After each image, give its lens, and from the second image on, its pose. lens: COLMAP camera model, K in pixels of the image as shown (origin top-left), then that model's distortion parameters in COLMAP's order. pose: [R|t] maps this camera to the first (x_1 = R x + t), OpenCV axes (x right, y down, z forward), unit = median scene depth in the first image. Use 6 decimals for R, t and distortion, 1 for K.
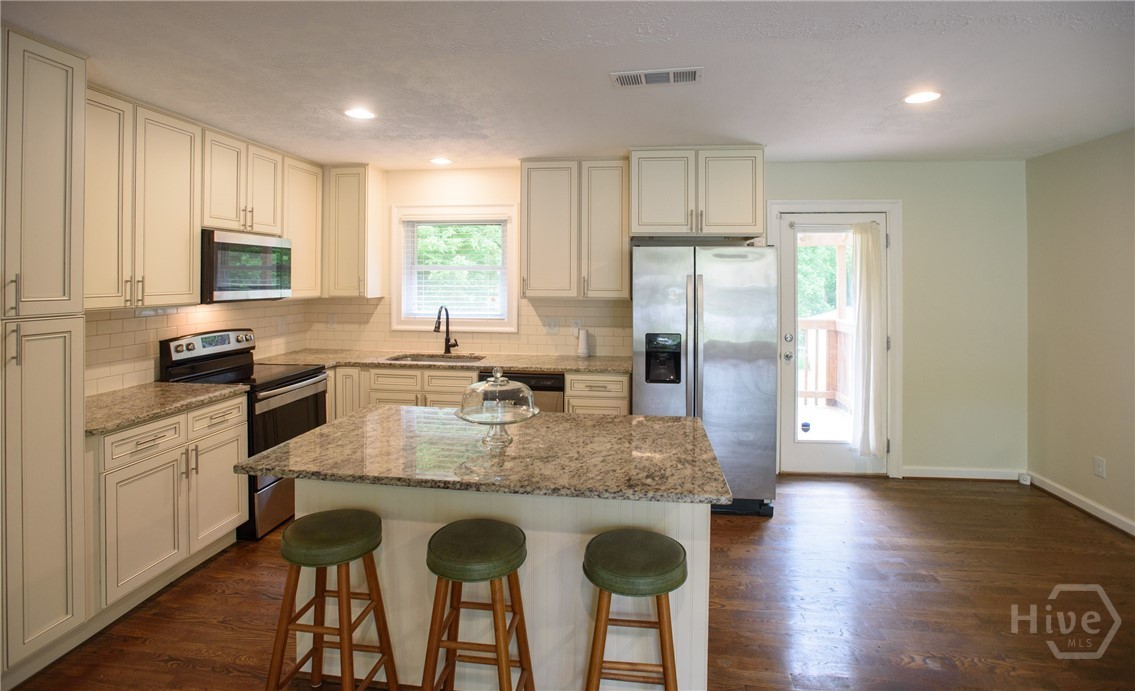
lens RADIAL K [[581.0, 0, 563.7], [0, 581.0, 272.3], [0, 0, 1]] dist [-0.004142, 0.000041]
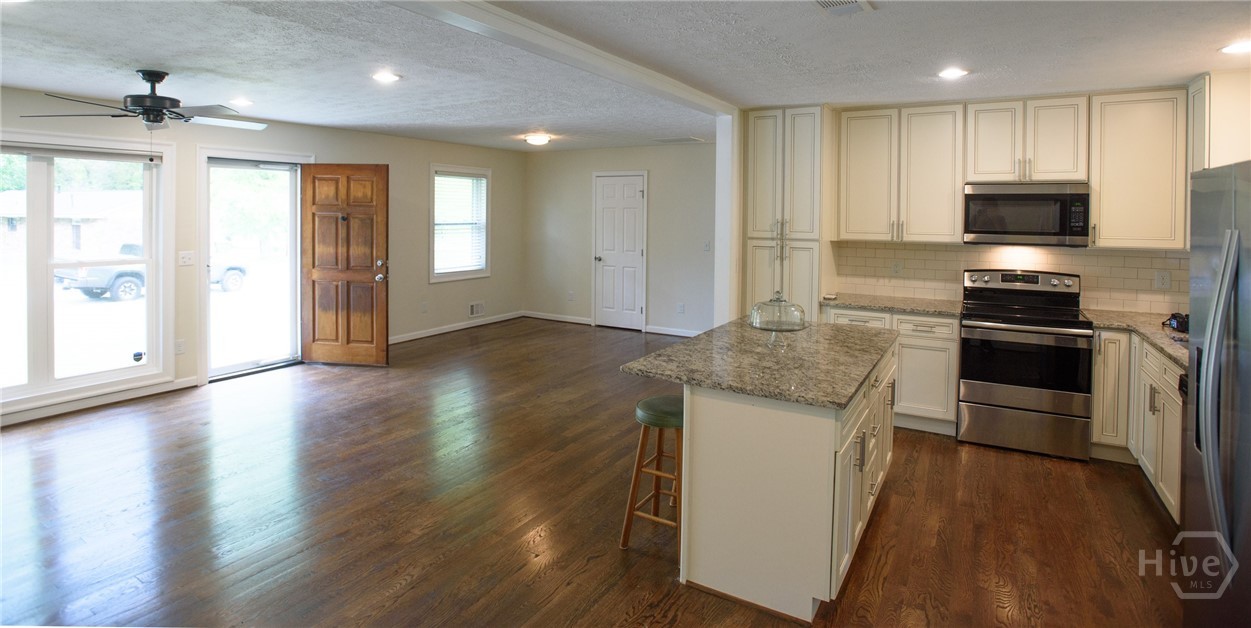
lens RADIAL K [[630.6, 0, 629.0], [0, 630.6, 221.5], [0, 0, 1]] dist [-0.005048, -0.000479]
pose [[-0.384565, 0.009959, -0.923044, 0.766550], [-0.001267, 0.999935, 0.011317, -0.006586], [0.923097, 0.005521, -0.384528, 0.709360]]
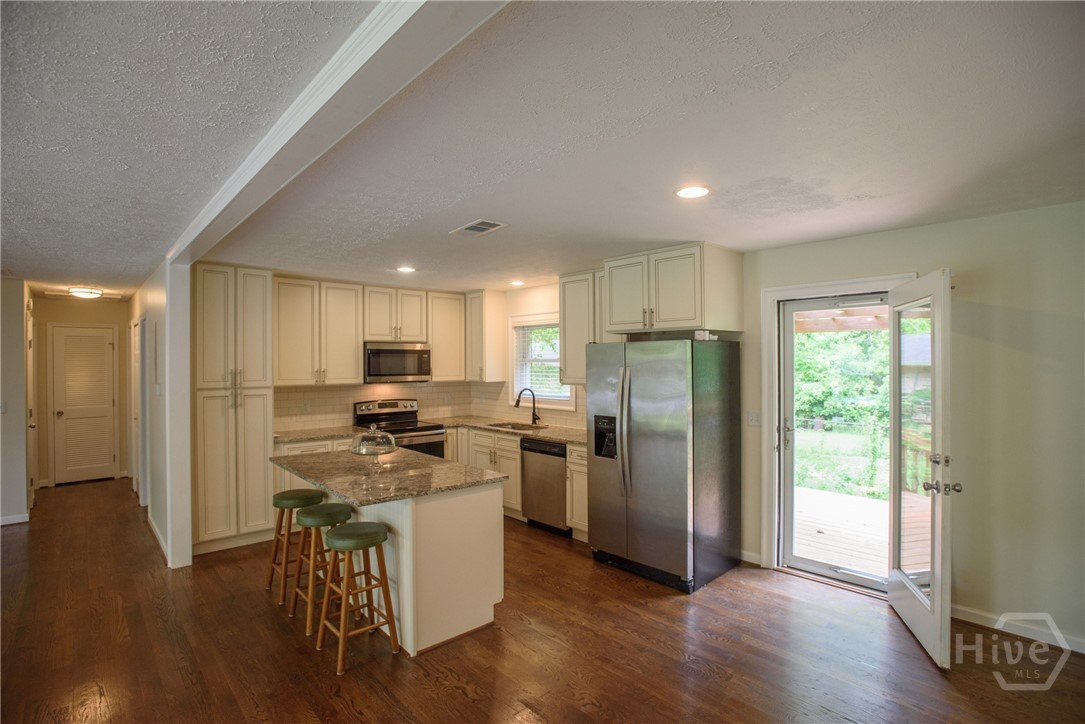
lens RADIAL K [[543.3, 0, 542.5], [0, 543.3, 362.0], [0, 0, 1]] dist [-0.030771, -0.000317]
pose [[0.763029, -0.007570, -0.646320, 0.730868], [0.012713, 0.999914, 0.003298, -0.009106], [0.646240, -0.010733, 0.763059, 0.065044]]
